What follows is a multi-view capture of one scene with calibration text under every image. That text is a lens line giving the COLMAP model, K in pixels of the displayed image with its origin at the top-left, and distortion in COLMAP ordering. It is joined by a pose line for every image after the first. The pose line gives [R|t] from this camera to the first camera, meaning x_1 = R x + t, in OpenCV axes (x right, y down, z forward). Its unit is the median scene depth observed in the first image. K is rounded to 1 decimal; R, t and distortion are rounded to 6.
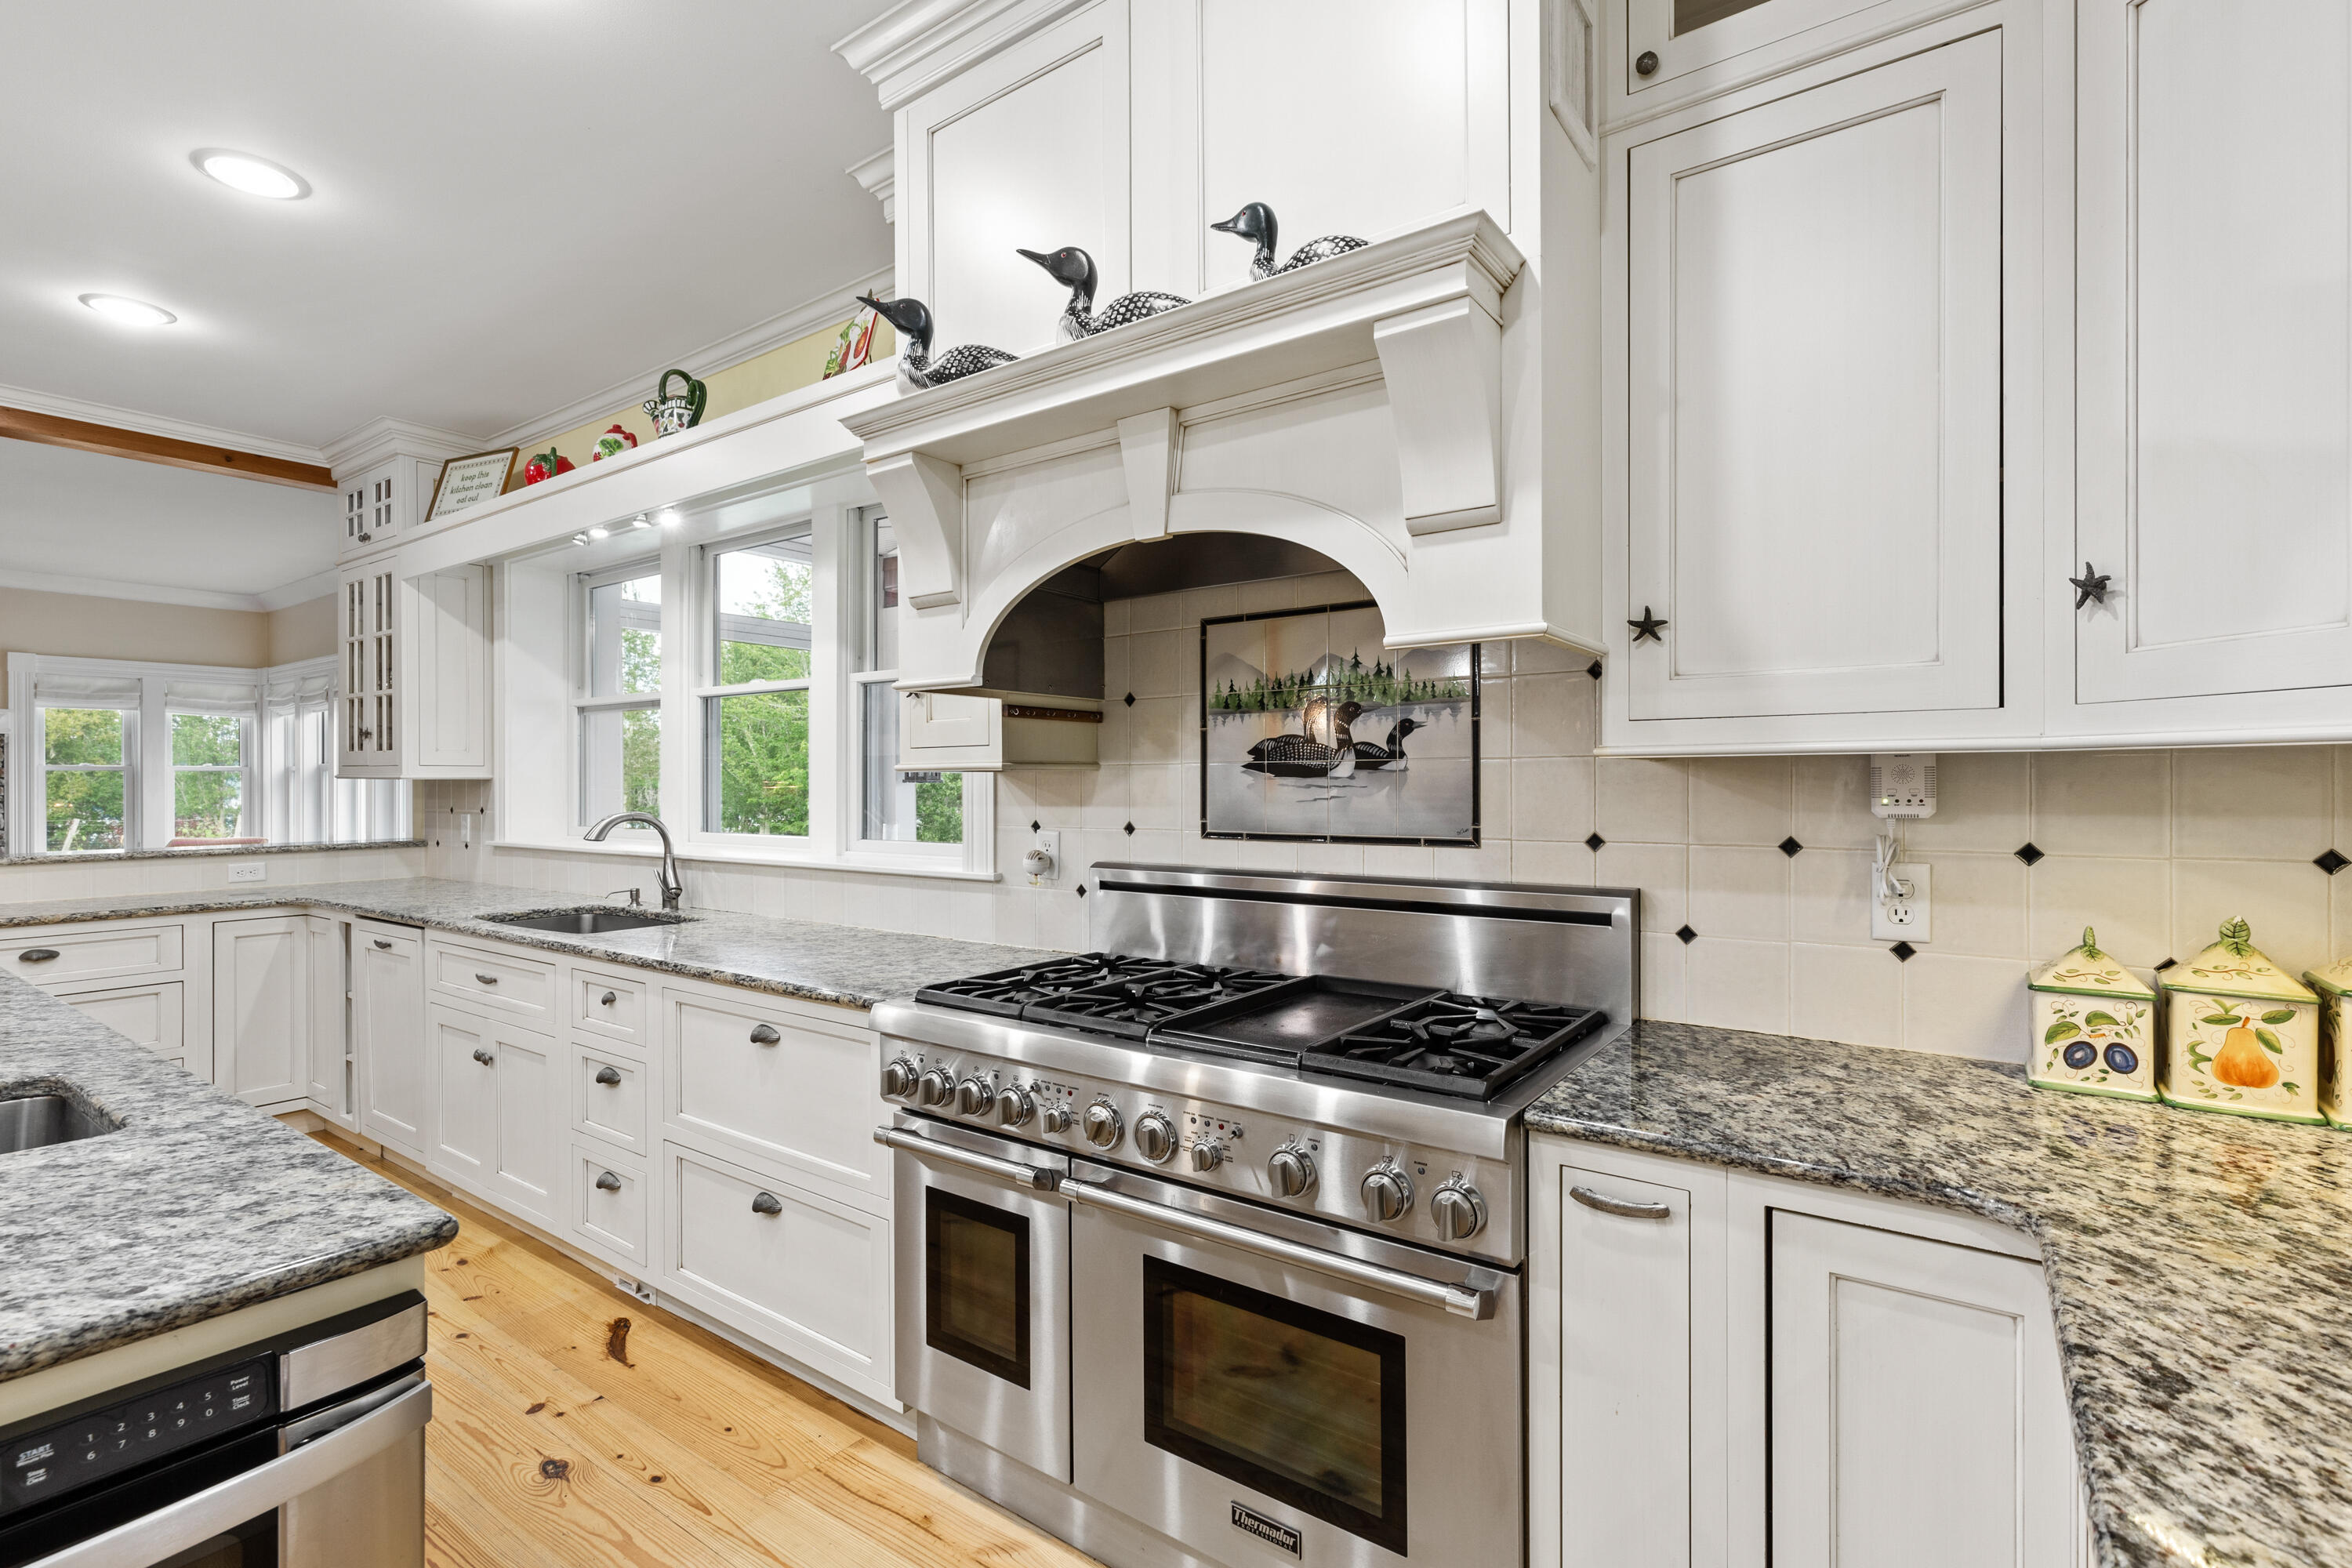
lens RADIAL K [[1072.6, 0, 1177.6], [0, 1072.6, 781.6], [0, 0, 1]] dist [0.001335, 0.000052]
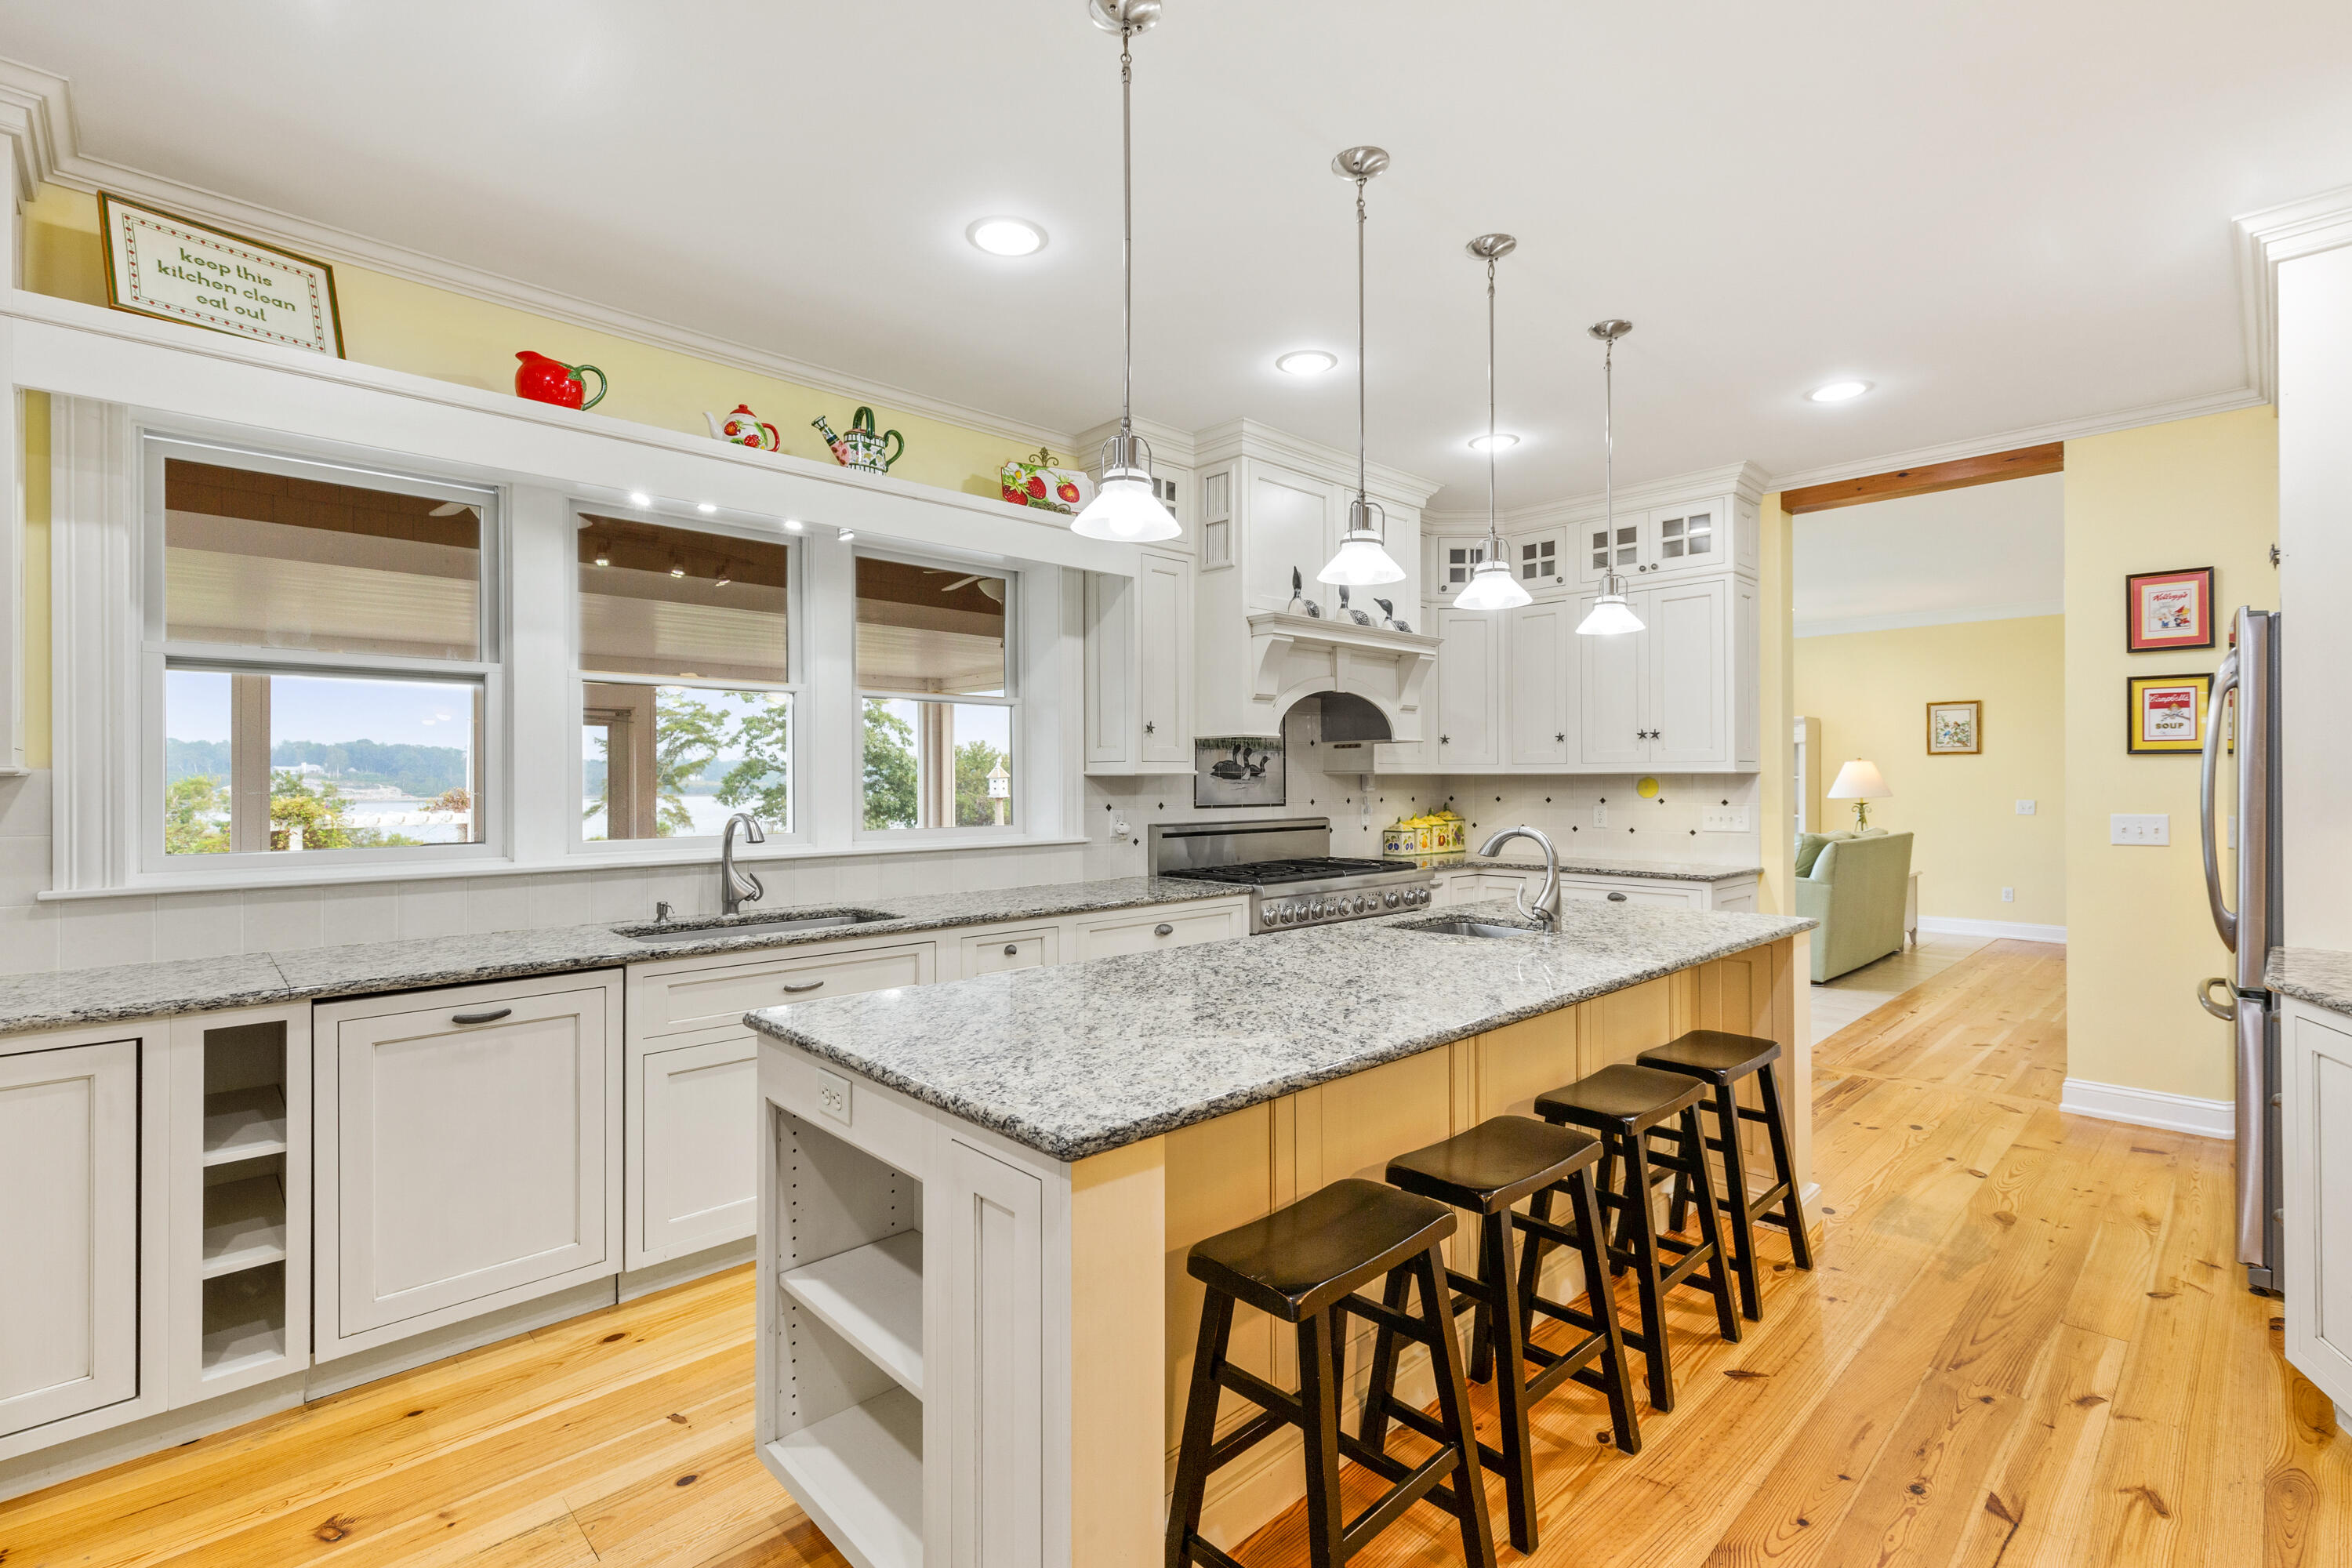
lens RADIAL K [[1072.6, 0, 1175.7], [0, 1072.6, 780.9], [0, 0, 1]] dist [0.001335, 0.000052]
pose [[0.185540, 0.000468, 0.982637, -2.200238], [-0.000430, 1.000000, -0.000395, -0.000038], [-0.982637, -0.000349, 0.185540, 0.715293]]
